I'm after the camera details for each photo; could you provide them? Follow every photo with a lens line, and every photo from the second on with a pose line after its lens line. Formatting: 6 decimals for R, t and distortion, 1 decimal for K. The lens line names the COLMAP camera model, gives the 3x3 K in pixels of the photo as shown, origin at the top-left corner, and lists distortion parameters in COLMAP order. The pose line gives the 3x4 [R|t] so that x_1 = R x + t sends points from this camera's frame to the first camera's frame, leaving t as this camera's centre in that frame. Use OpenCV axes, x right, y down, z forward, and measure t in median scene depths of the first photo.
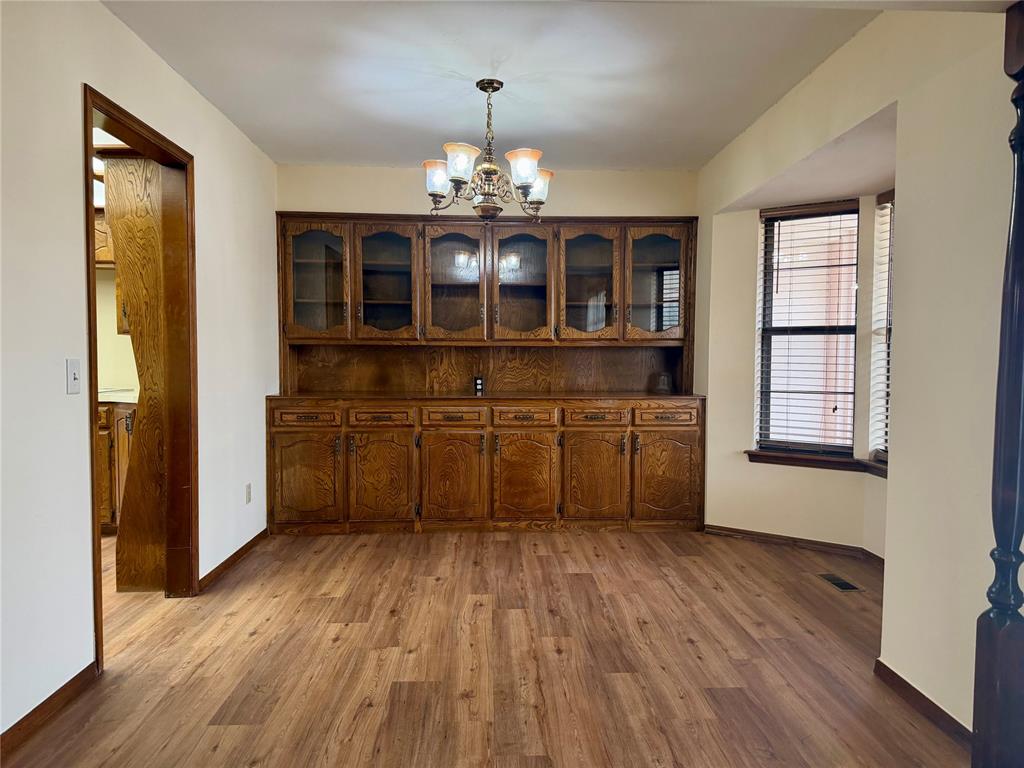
lens RADIAL K [[718.0, 0, 512.4], [0, 718.0, 386.0], [0, 0, 1]] dist [0.005856, -0.002600]
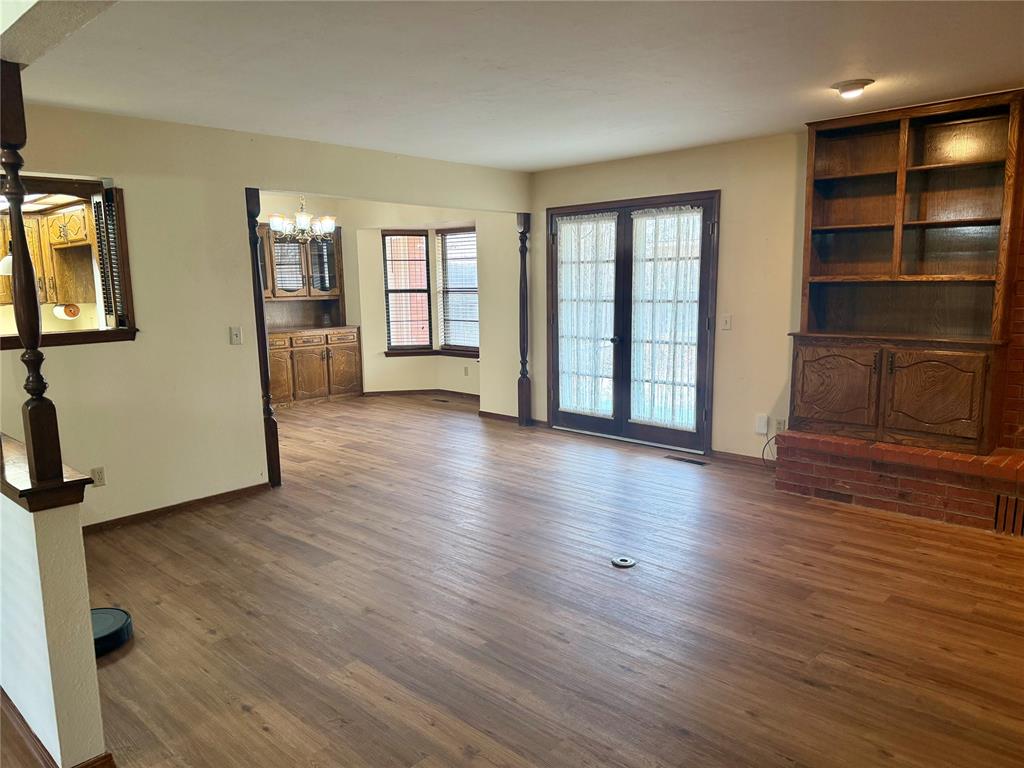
lens RADIAL K [[718.0, 0, 513.3], [0, 718.0, 383.3], [0, 0, 1]] dist [0.005856, -0.002600]
pose [[0.704088, -0.117229, 0.700369, -0.798635], [0.052103, 0.992149, 0.113687, -0.030360], [-0.708199, -0.043554, 0.704669, -0.642660]]
